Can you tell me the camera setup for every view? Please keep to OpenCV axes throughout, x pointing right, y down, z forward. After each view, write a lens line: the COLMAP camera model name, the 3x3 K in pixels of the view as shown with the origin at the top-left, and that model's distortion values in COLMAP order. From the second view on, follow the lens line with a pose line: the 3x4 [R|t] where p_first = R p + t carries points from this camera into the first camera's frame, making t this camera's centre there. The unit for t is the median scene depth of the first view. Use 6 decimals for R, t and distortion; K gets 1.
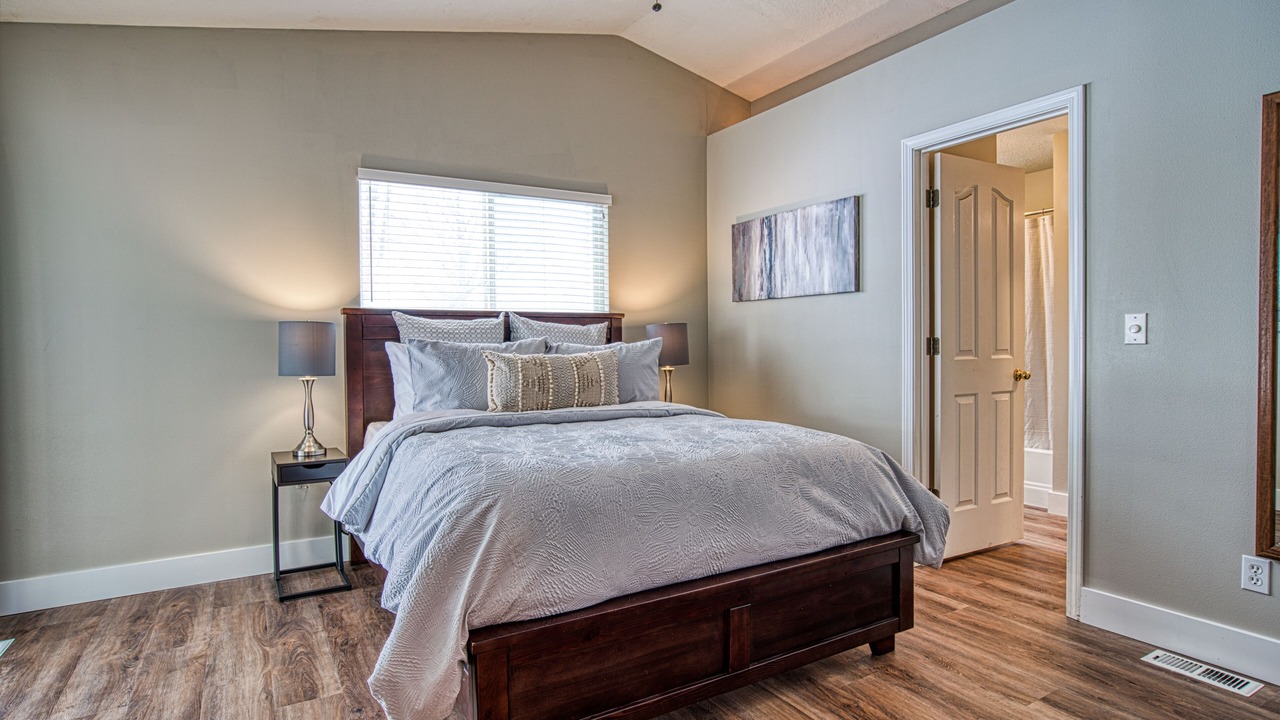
lens RADIAL K [[673.5, 0, 640.0], [0, 673.5, 360.0], [0, 0, 1]] dist [-0.003392, -0.000100]
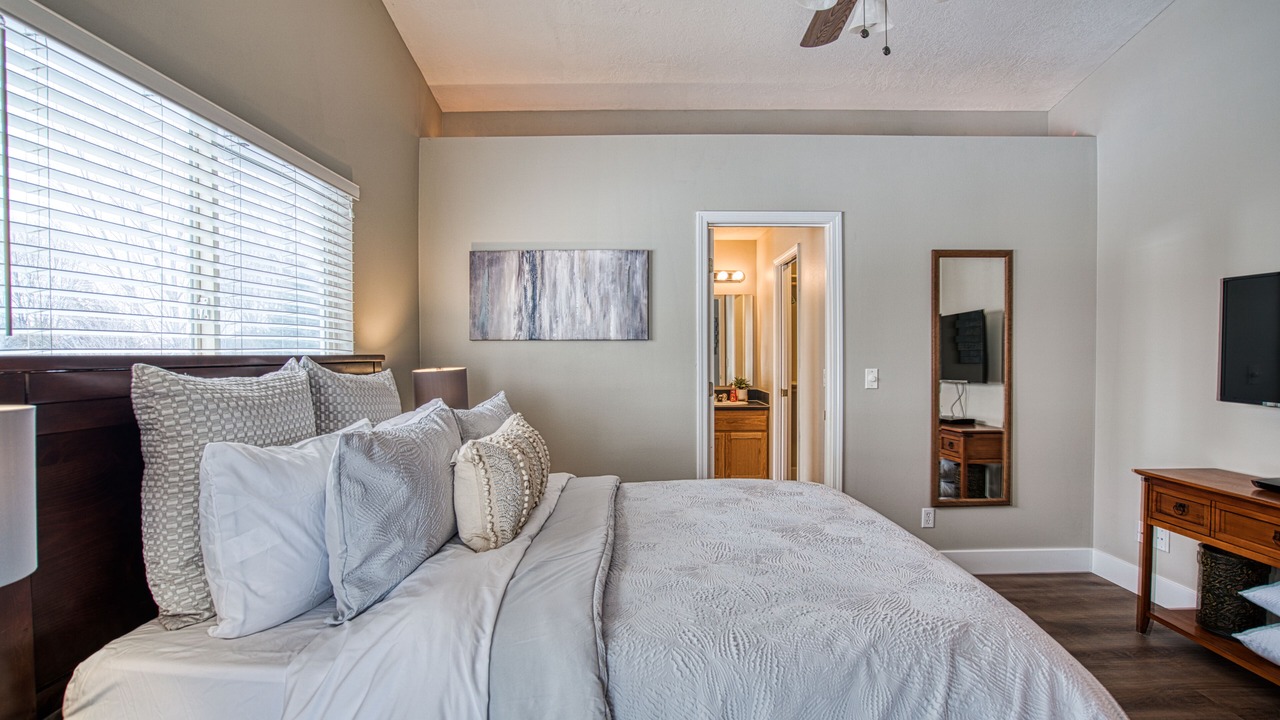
lens RADIAL K [[583.8, 0, 639.1], [0, 583.8, 365.4], [0, 0, 1]] dist [-0.051455, 0.019021]
pose [[0.521354, -0.010924, 0.853270, -0.422743], [0.022123, 0.999755, -0.000718, -0.053603], [-0.853053, 0.019251, 0.521468, 0.469193]]
